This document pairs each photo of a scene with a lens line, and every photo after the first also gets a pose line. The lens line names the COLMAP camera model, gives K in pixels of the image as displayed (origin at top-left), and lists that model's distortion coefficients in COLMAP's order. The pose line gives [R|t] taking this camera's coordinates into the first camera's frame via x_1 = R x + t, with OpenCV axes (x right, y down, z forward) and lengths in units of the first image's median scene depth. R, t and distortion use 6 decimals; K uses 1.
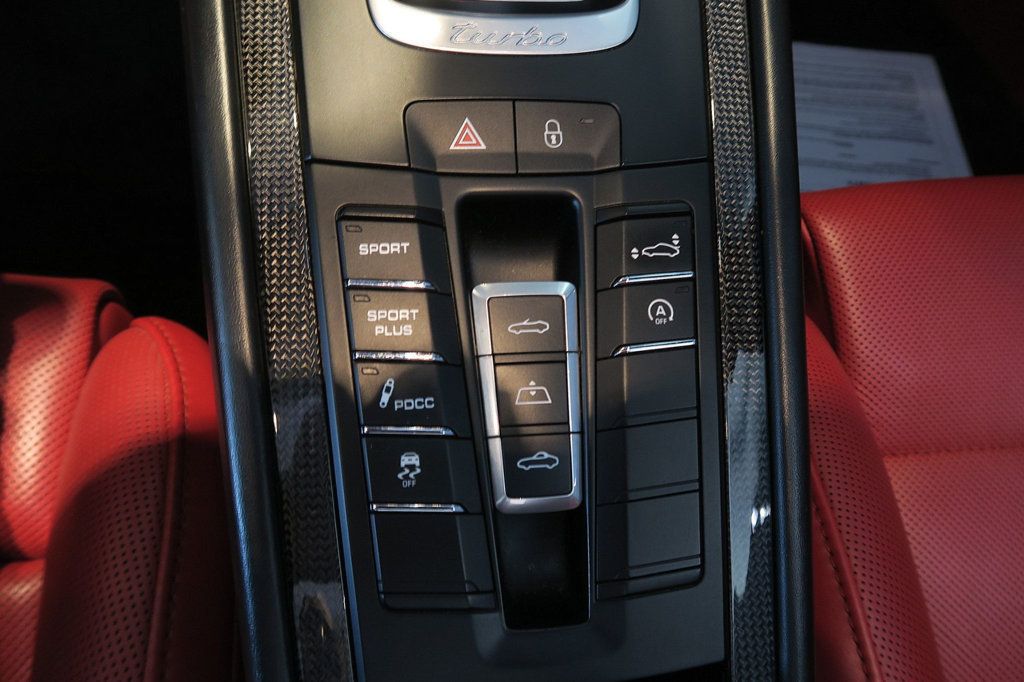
lens RADIAL K [[725.2, 0, 507.8], [0, 725.2, 345.6], [0, 0, 1]] dist [-0.023866, 0.004146]
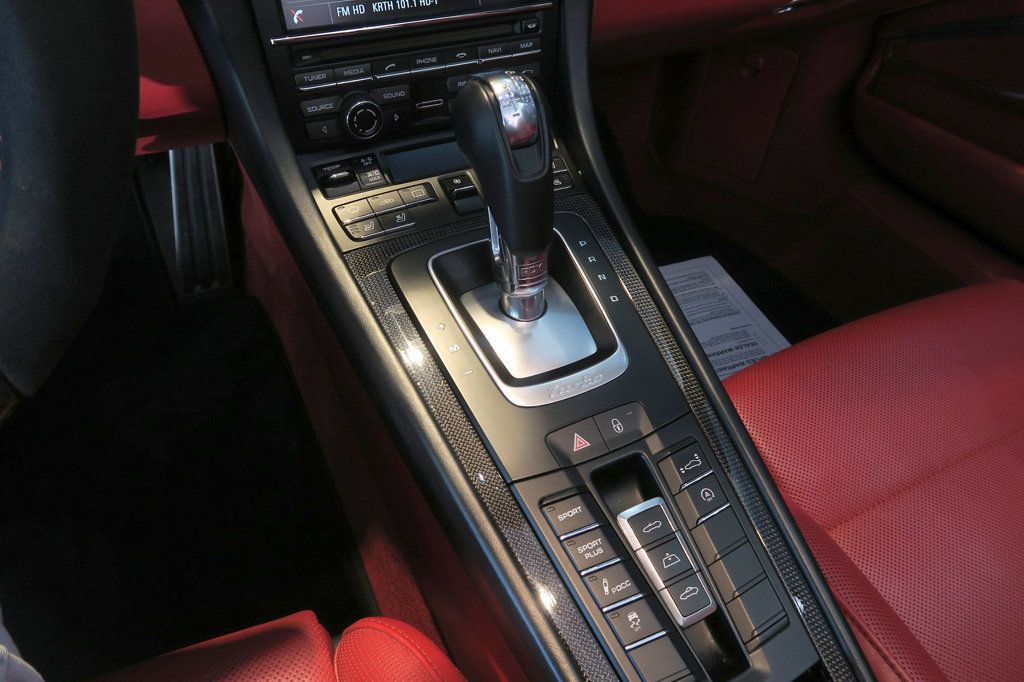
lens RADIAL K [[706.4, 0, 510.1], [0, 706.4, 343.0], [0, 0, 1]] dist [-0.030599, 0.012105]
pose [[0.927883, -0.296036, 0.226707, -0.574397], [0.350167, 0.900743, -0.256992, -0.111671], [-0.128126, 0.317844, 0.939446, -0.810327]]
